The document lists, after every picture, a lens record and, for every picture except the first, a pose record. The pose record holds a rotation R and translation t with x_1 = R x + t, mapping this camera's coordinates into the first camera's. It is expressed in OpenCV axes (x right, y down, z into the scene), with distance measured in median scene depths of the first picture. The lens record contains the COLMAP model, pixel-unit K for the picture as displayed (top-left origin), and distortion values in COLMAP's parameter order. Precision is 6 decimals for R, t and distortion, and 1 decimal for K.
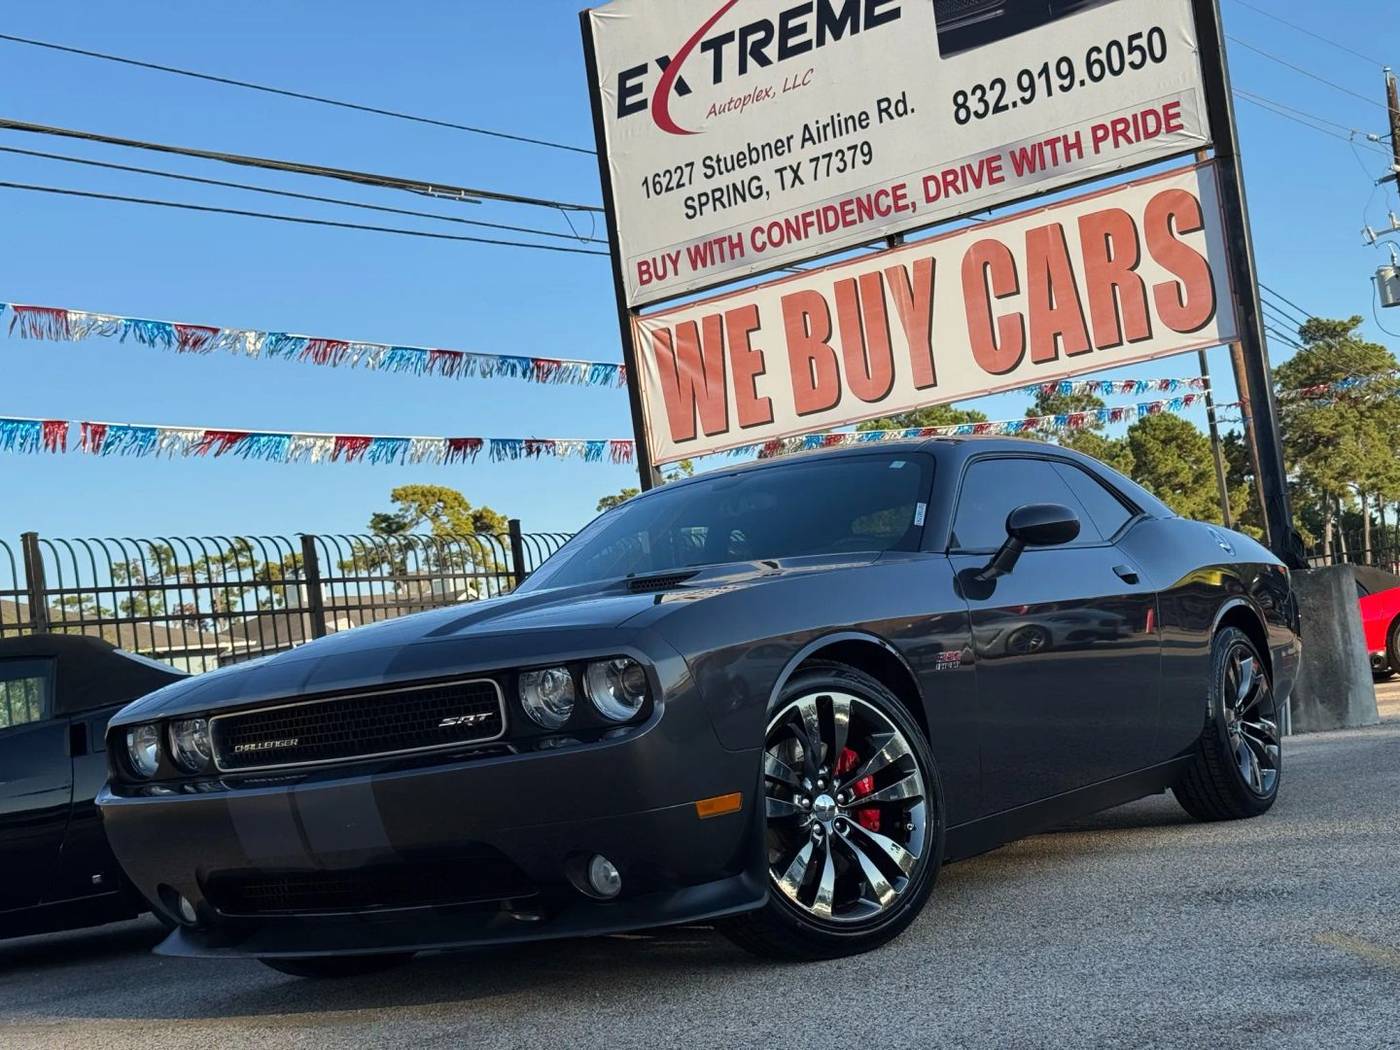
lens RADIAL K [[1914.9, 0, 706.7], [0, 1914.9, 525.2], [0, 0, 1]] dist [0.158658, -0.246310]
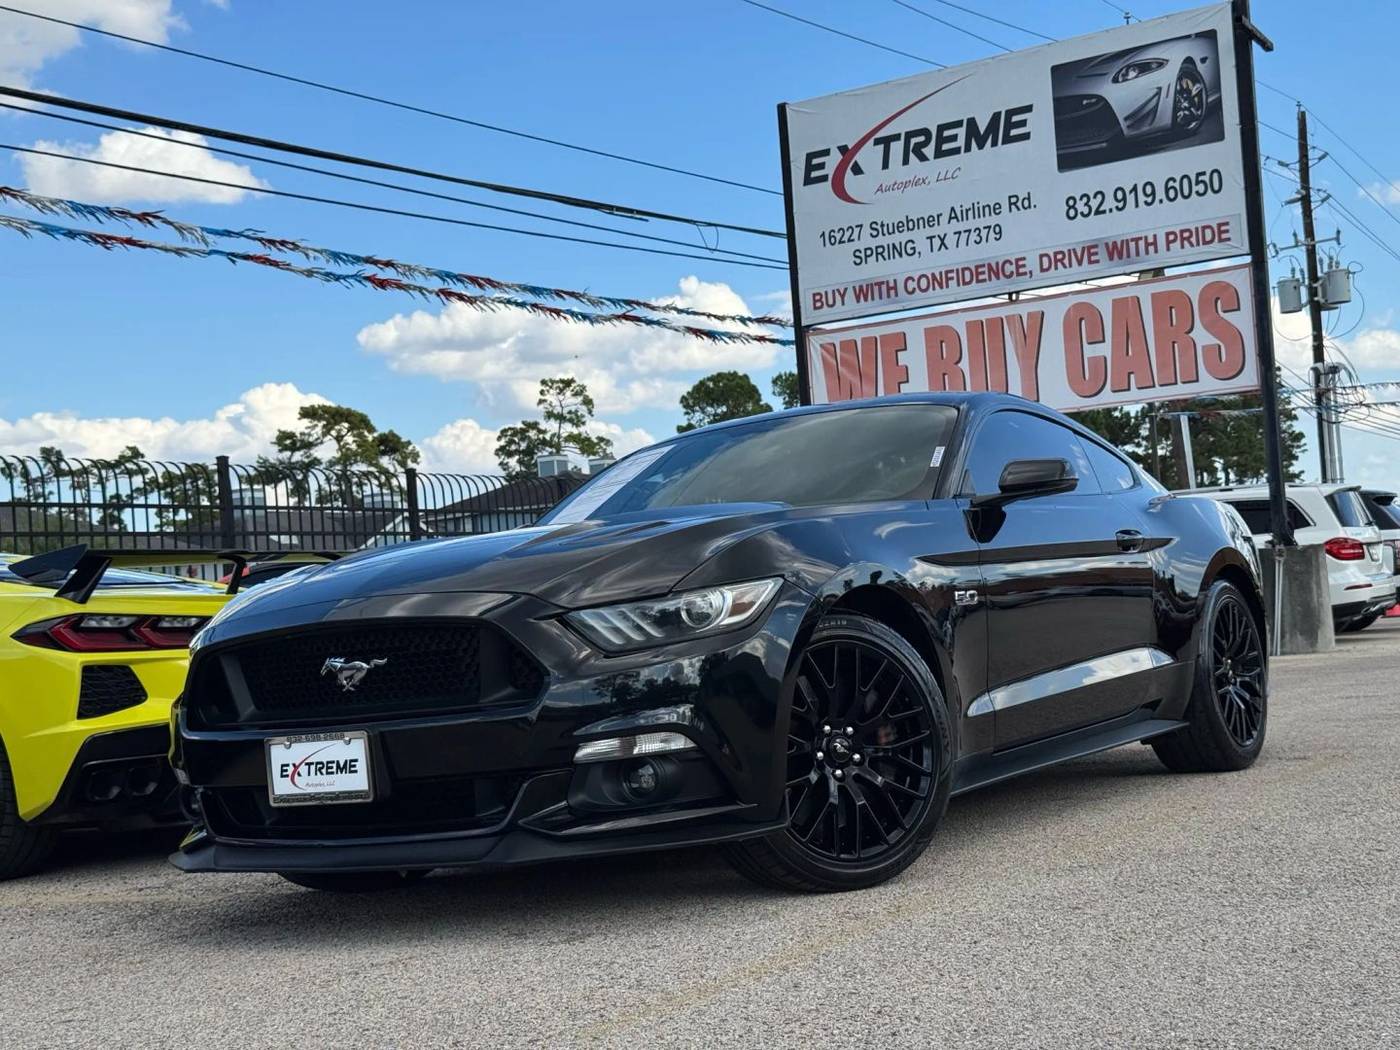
lens RADIAL K [[1914.9, 0, 706.7], [0, 1914.9, 525.2], [0, 0, 1]] dist [0.158658, -0.246310]
pose [[0.995701, 0.058452, 0.071855, -0.212082], [-0.060779, 0.997681, 0.030638, -0.009761], [-0.069898, -0.034874, 0.996944, -0.386421]]
